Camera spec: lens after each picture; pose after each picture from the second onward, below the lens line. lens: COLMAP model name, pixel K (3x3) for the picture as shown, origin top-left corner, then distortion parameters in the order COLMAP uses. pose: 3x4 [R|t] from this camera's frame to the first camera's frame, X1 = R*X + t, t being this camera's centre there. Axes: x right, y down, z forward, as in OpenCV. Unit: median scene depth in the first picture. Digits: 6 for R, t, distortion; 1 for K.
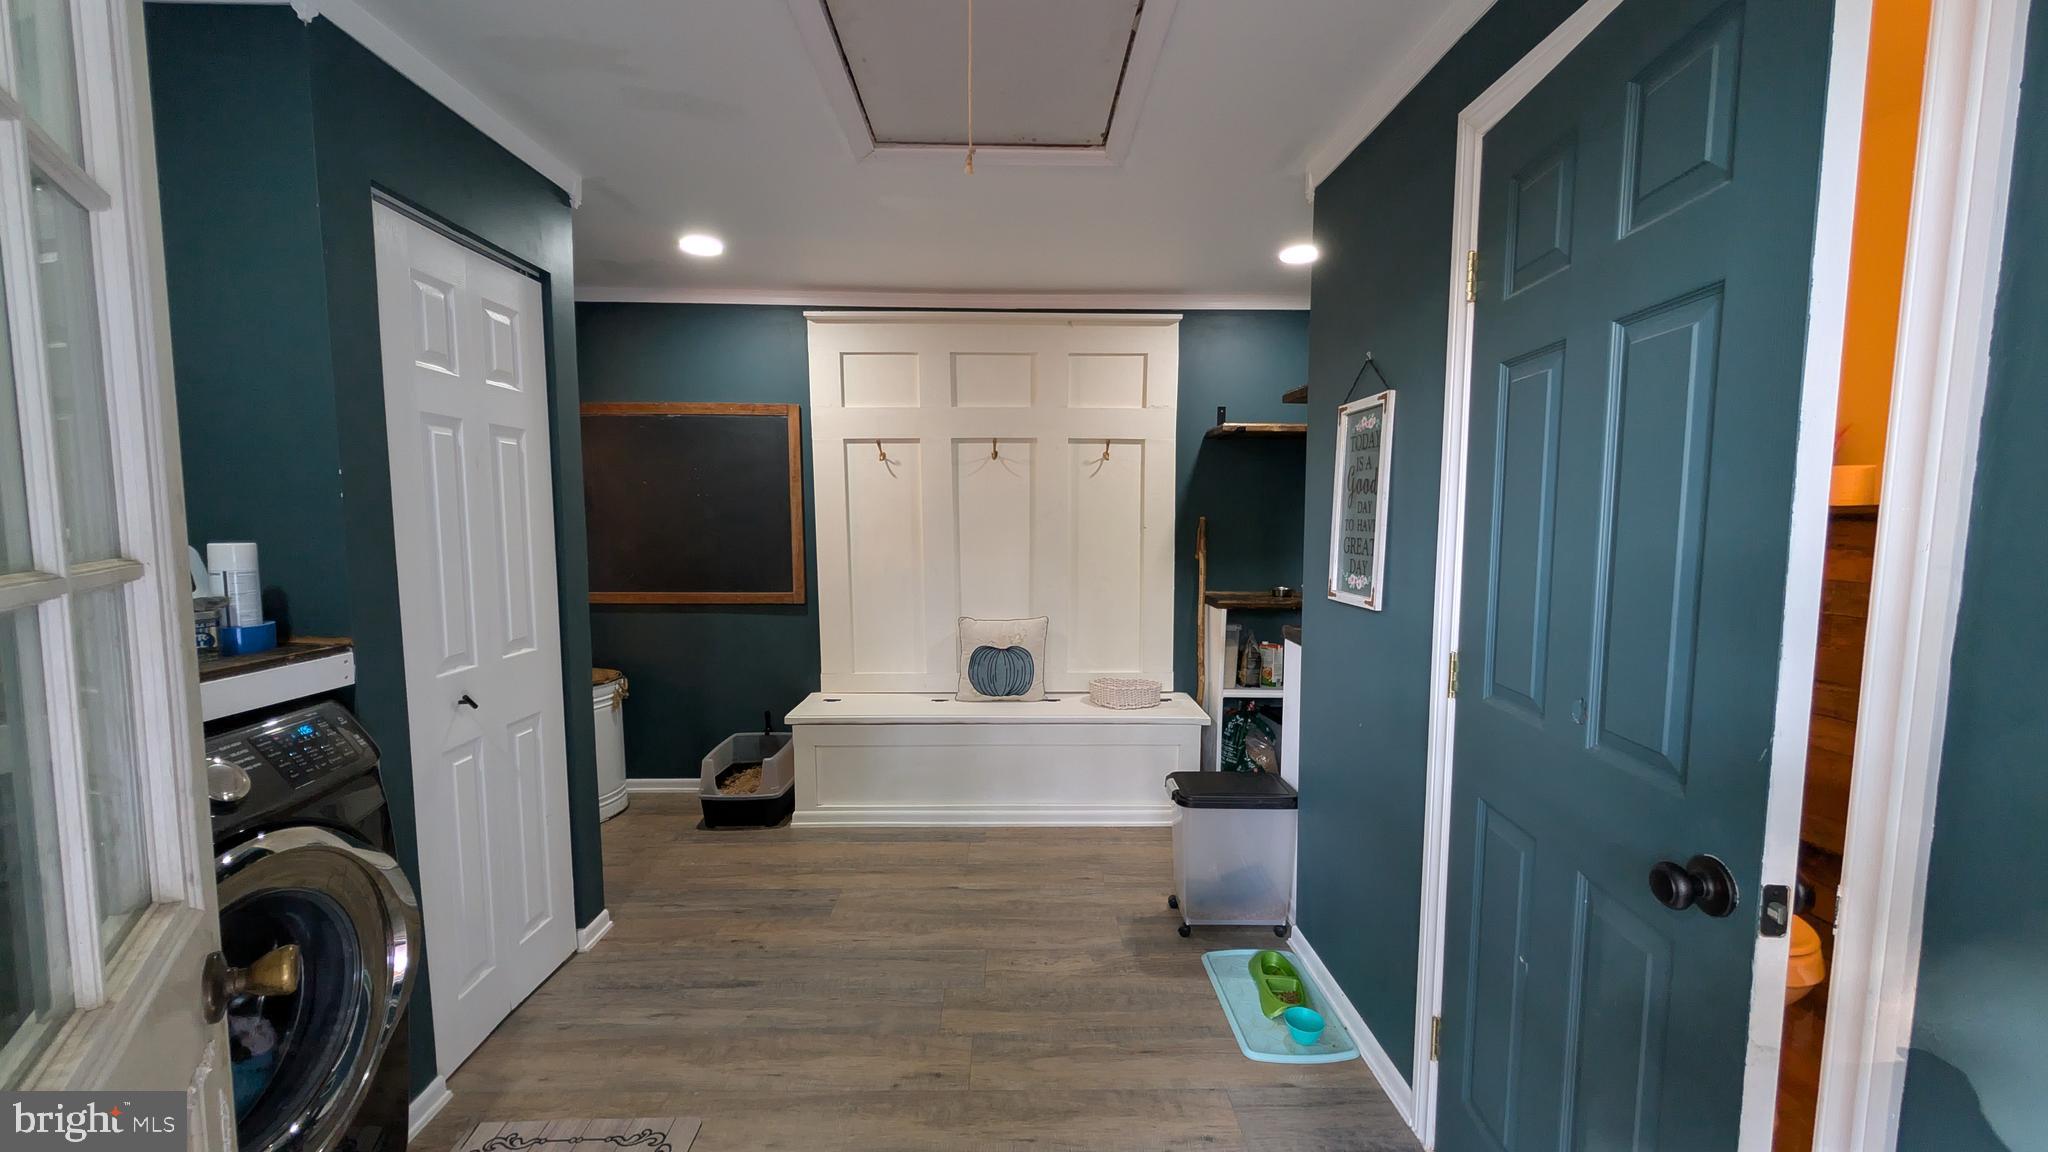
lens RADIAL K [[762.1, 0, 1024.0], [0, 762.1, 576.0], [0, 0, 1]] dist [0.001066, 0.000142]
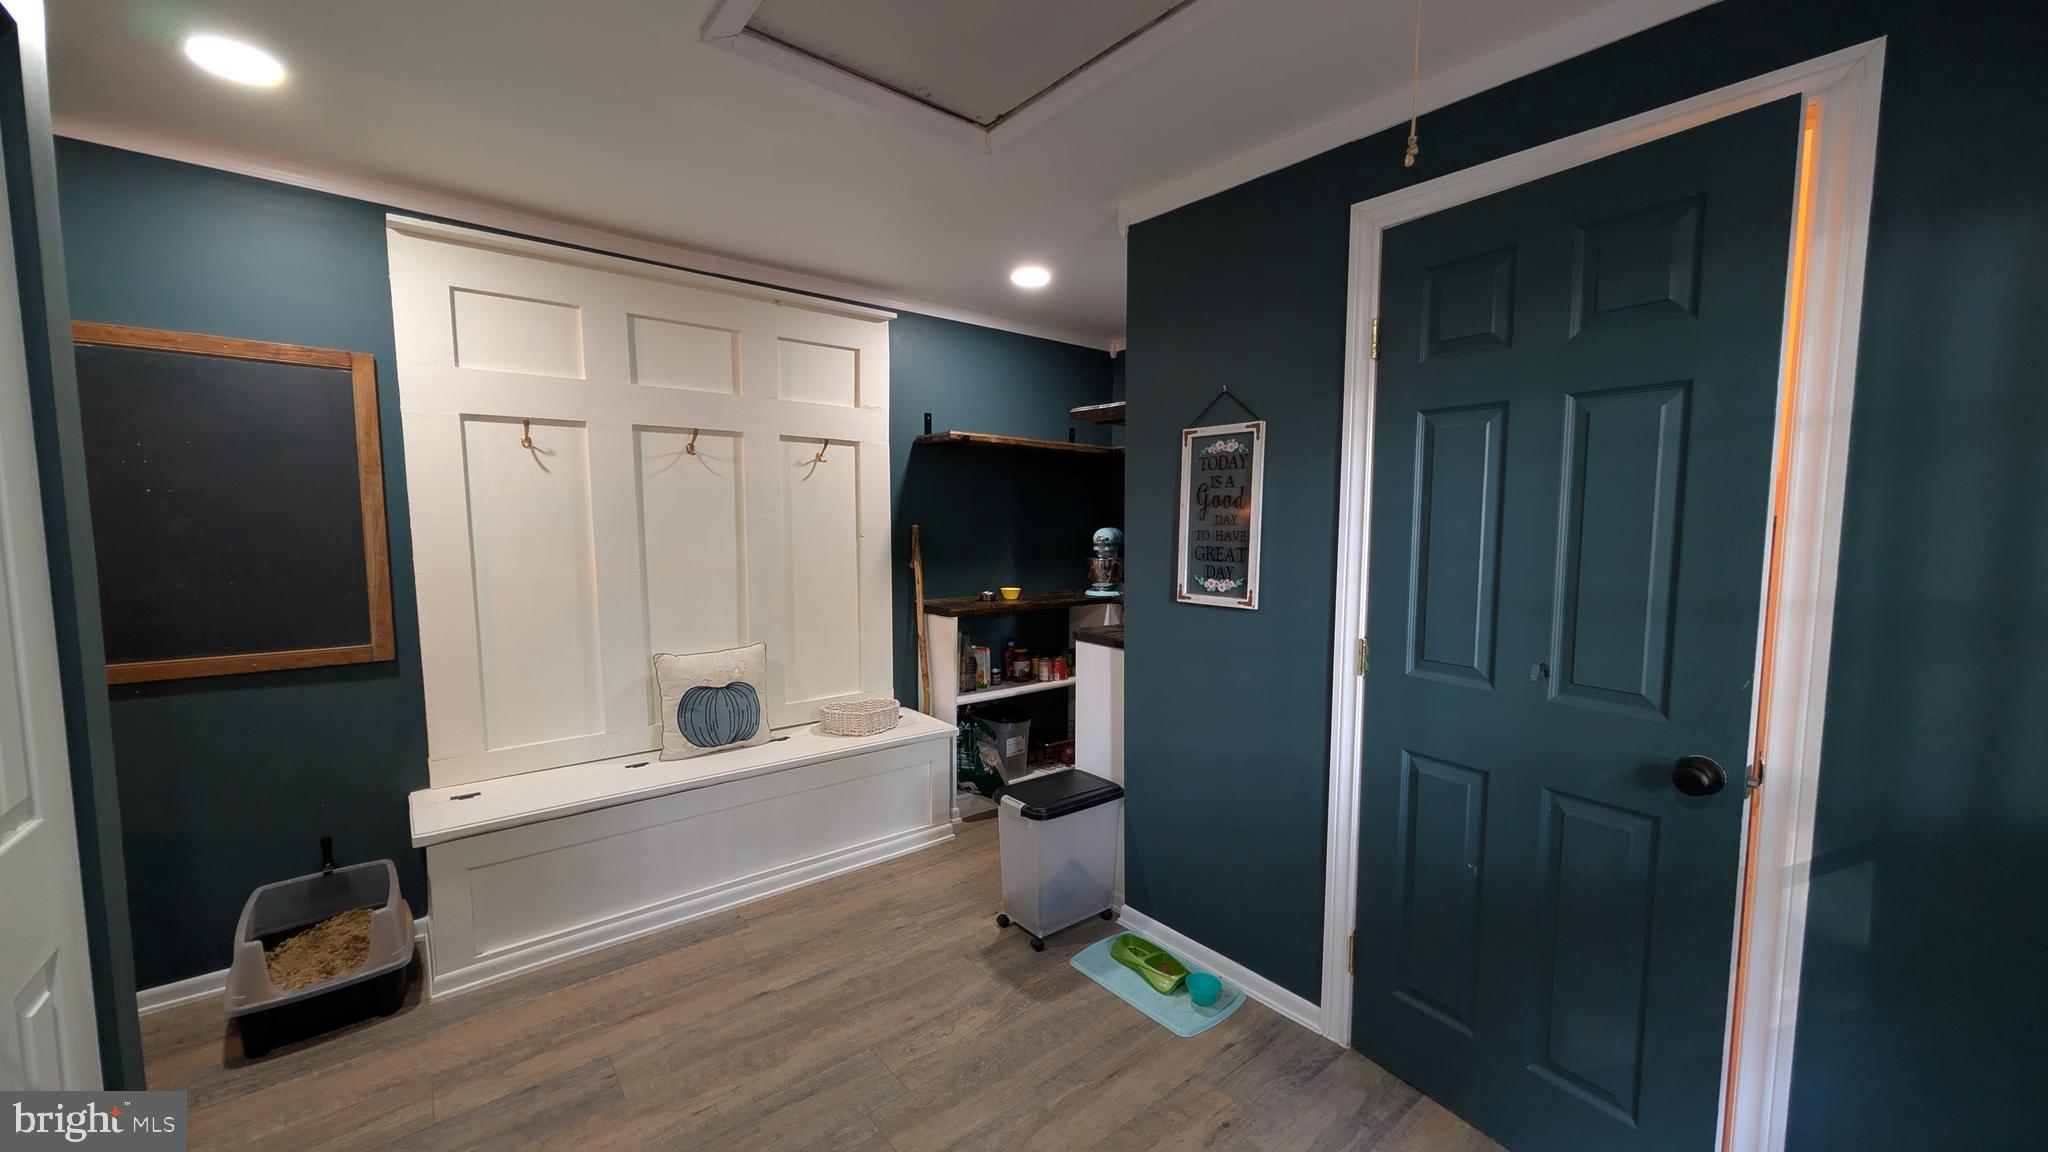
lens RADIAL K [[762.1, 0, 1024.0], [0, 762.1, 576.0], [0, 0, 1]] dist [0.001066, 0.000142]
pose [[0.788071, -0.045769, 0.613881, -0.282144], [0.047366, 0.998784, 0.013660, -0.020428], [-0.613759, 0.018312, 0.789281, 0.159474]]
